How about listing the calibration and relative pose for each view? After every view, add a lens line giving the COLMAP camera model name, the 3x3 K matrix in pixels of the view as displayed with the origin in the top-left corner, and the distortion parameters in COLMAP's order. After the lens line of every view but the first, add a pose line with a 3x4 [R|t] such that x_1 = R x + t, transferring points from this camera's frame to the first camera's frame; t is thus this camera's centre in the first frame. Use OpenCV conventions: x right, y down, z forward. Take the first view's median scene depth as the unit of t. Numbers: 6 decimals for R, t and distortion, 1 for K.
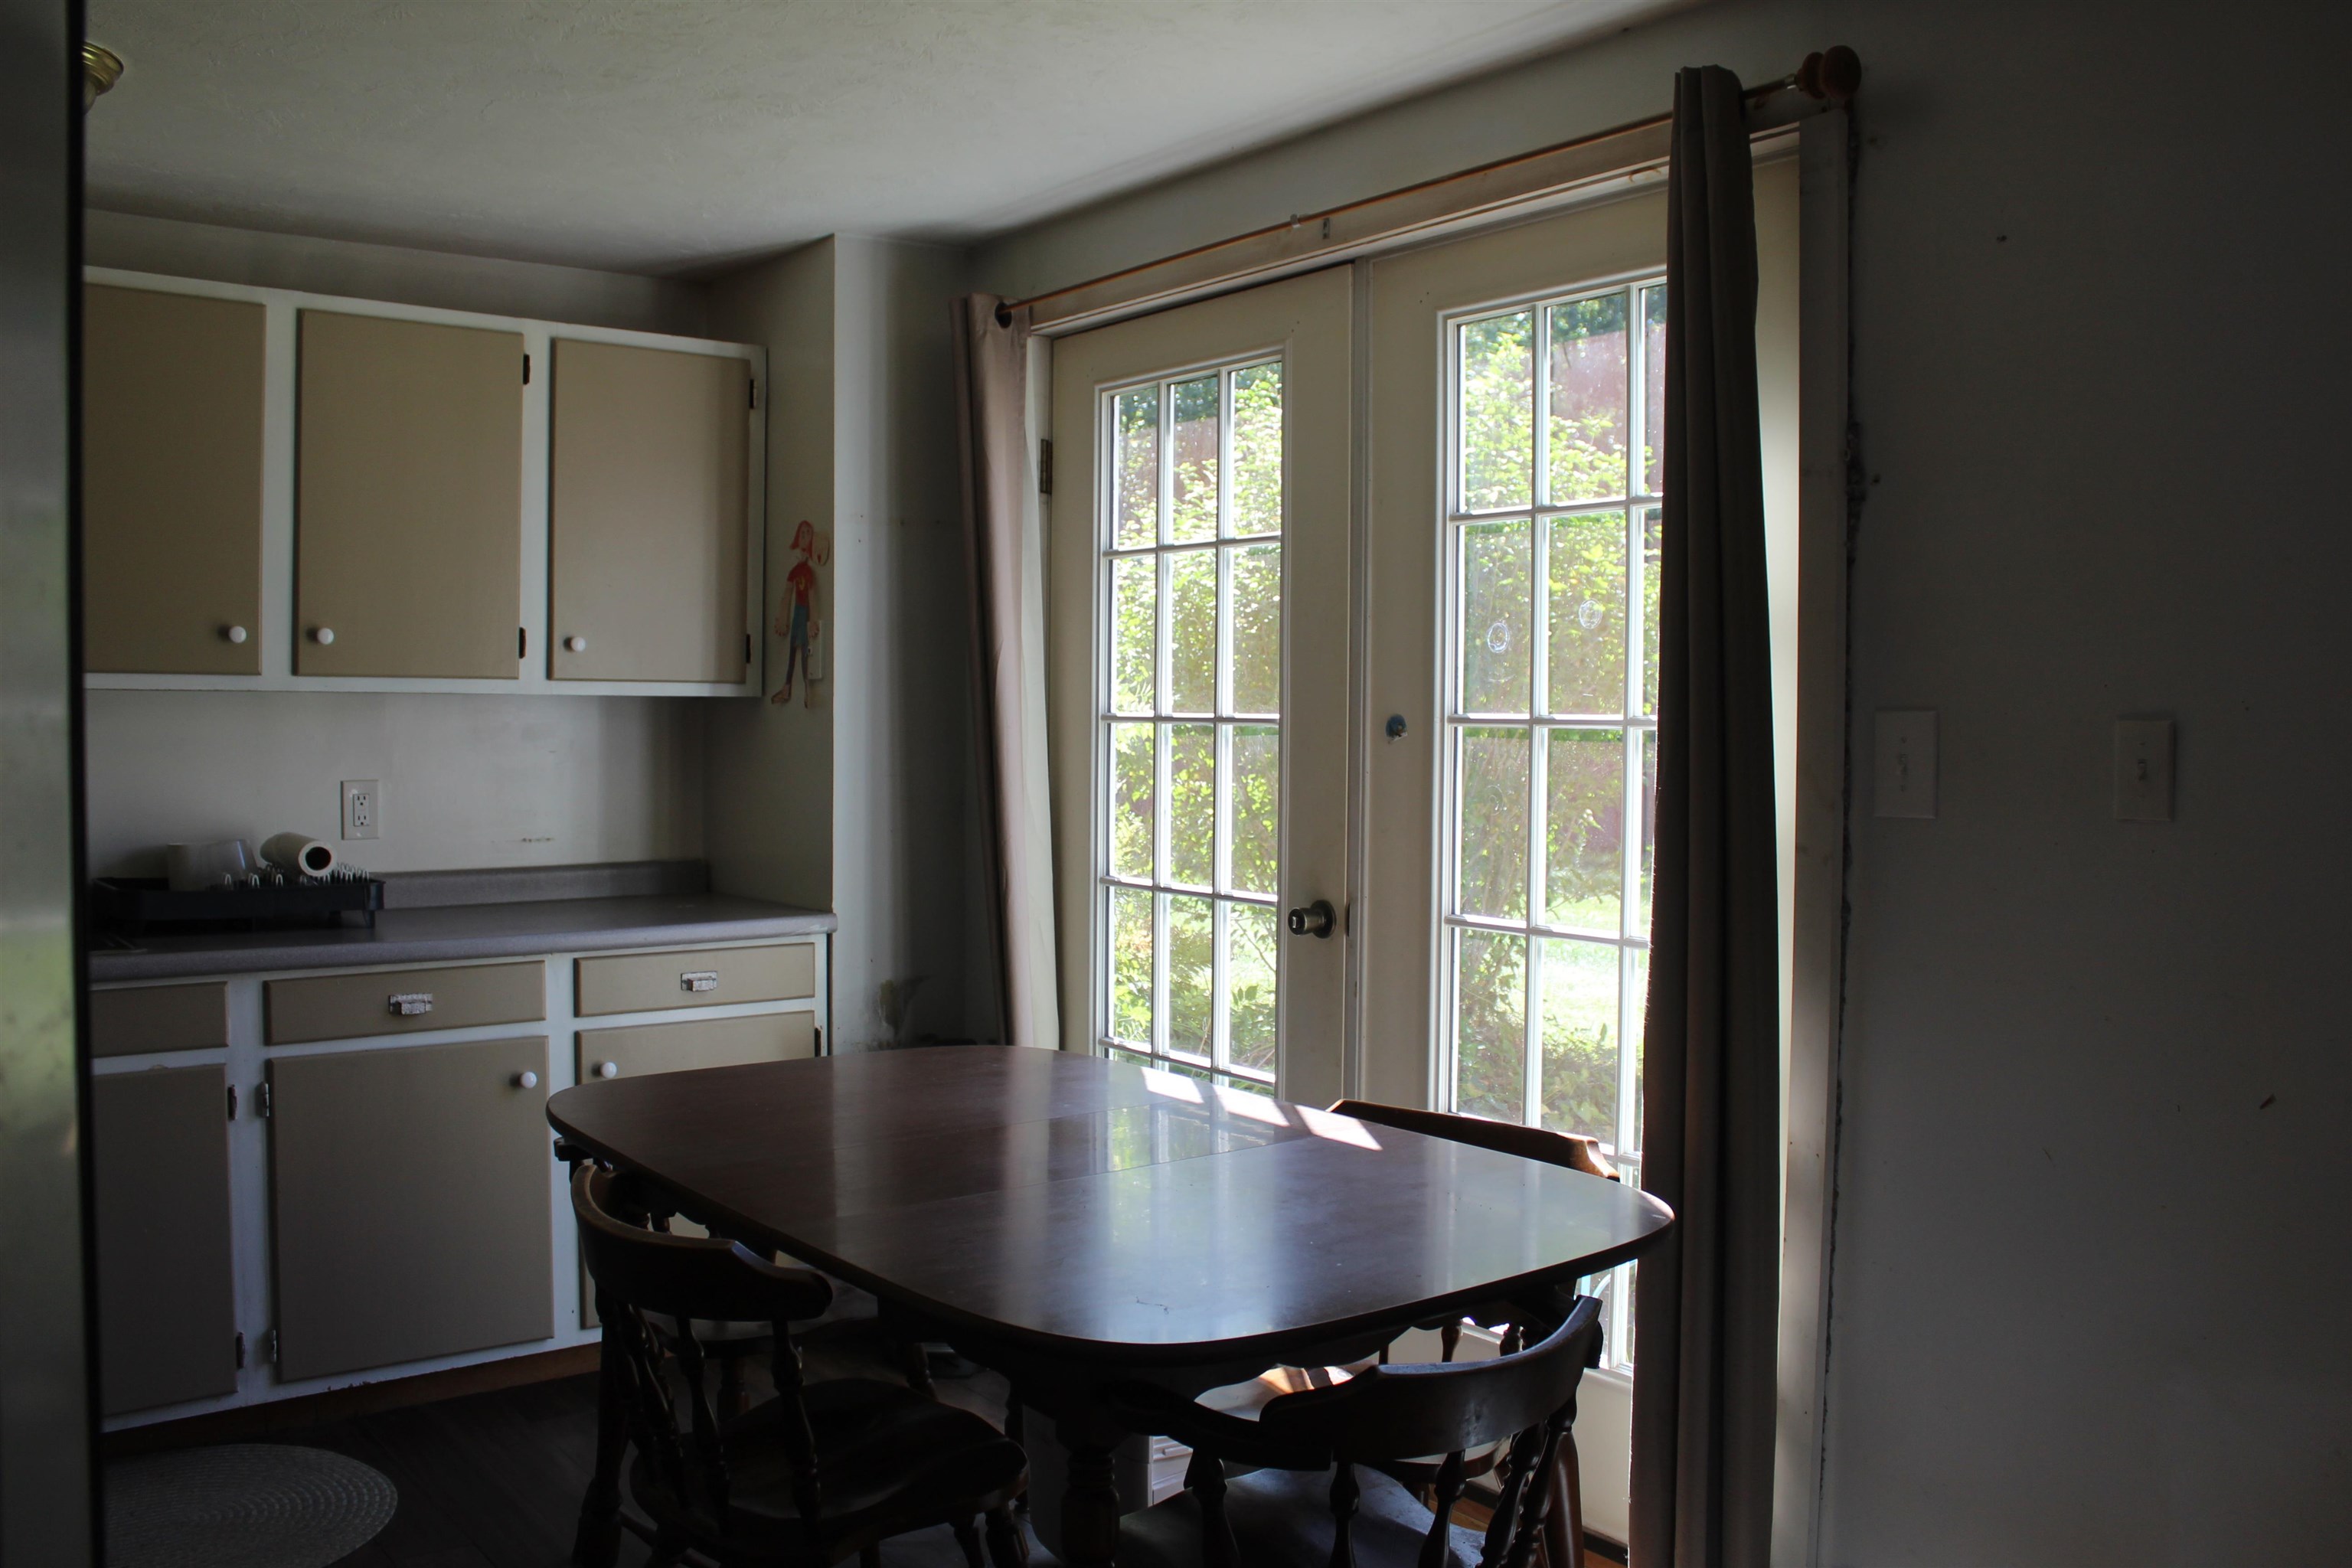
lens RADIAL K [[1946.6, 0, 1176.0], [0, 1946.6, 784.0], [0, 0, 1]] dist [-0.155037, 0.142686]
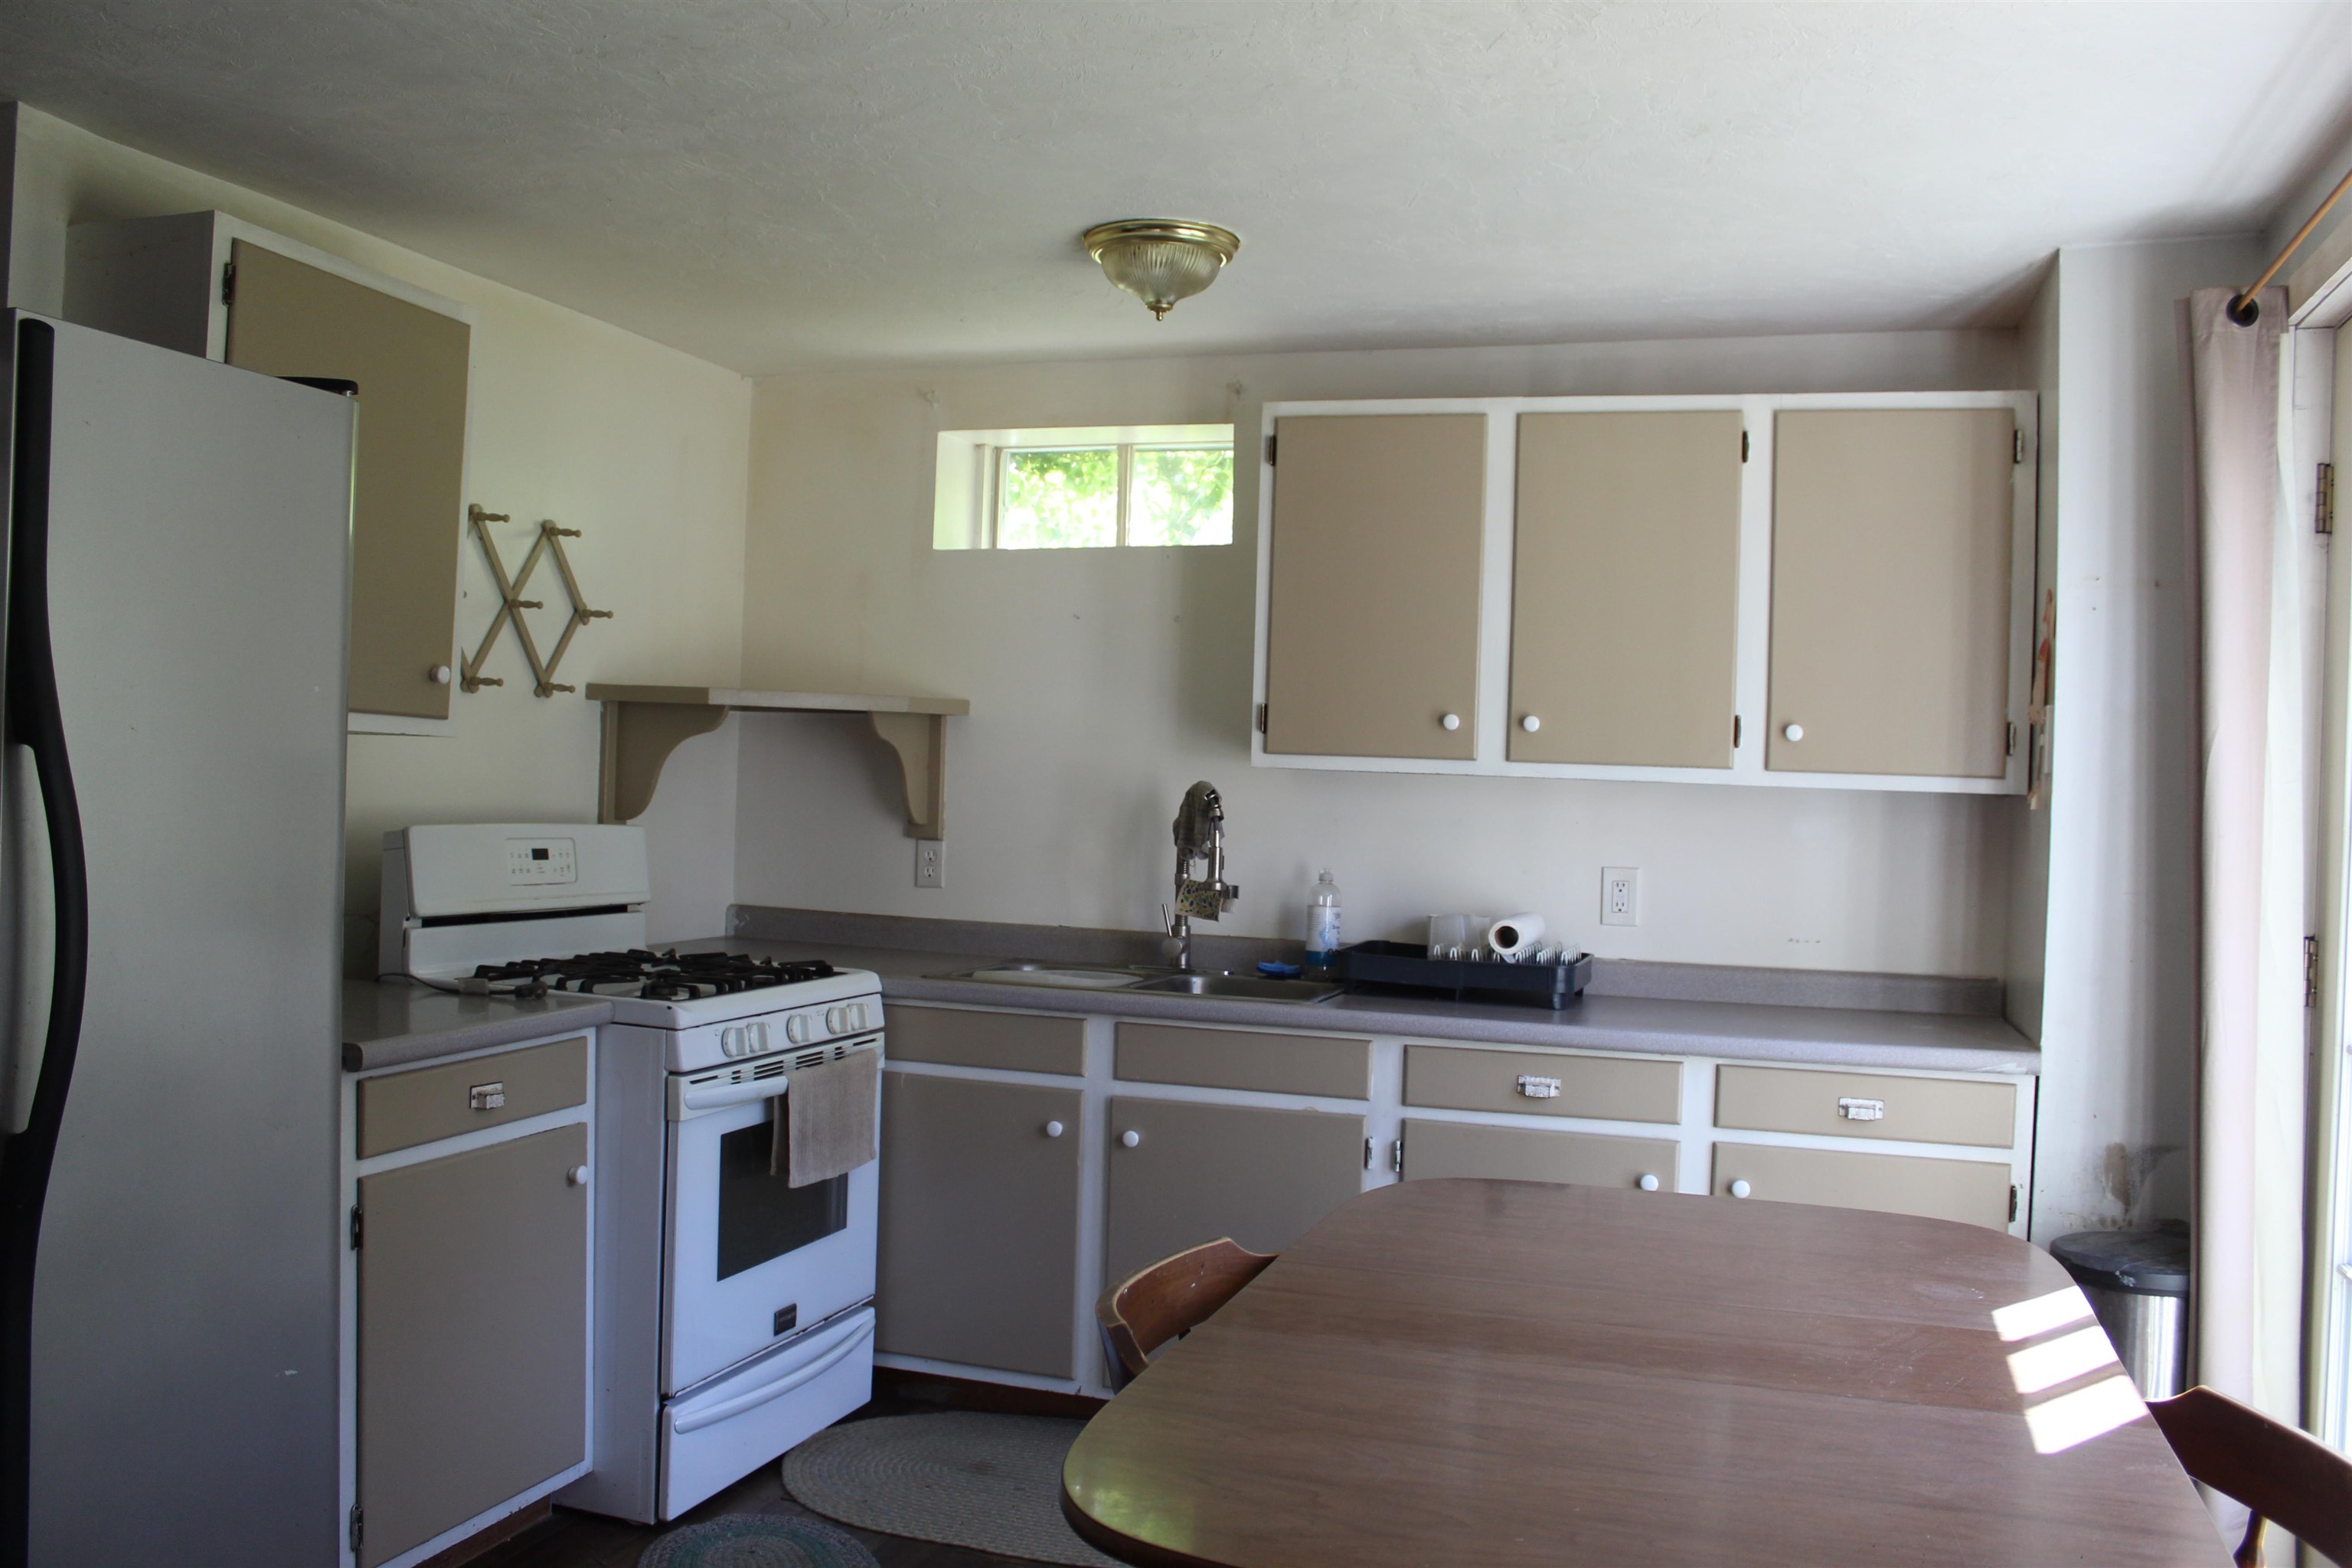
lens RADIAL K [[1946.6, 0, 1176.0], [0, 1946.6, 784.0], [0, 0, 1]] dist [-0.155037, 0.142686]
pose [[0.567013, 0.014048, -0.823589, 0.299412], [-0.060316, 0.997879, -0.024505, -0.007010], [0.821498, 0.063570, 0.566657, 0.231490]]
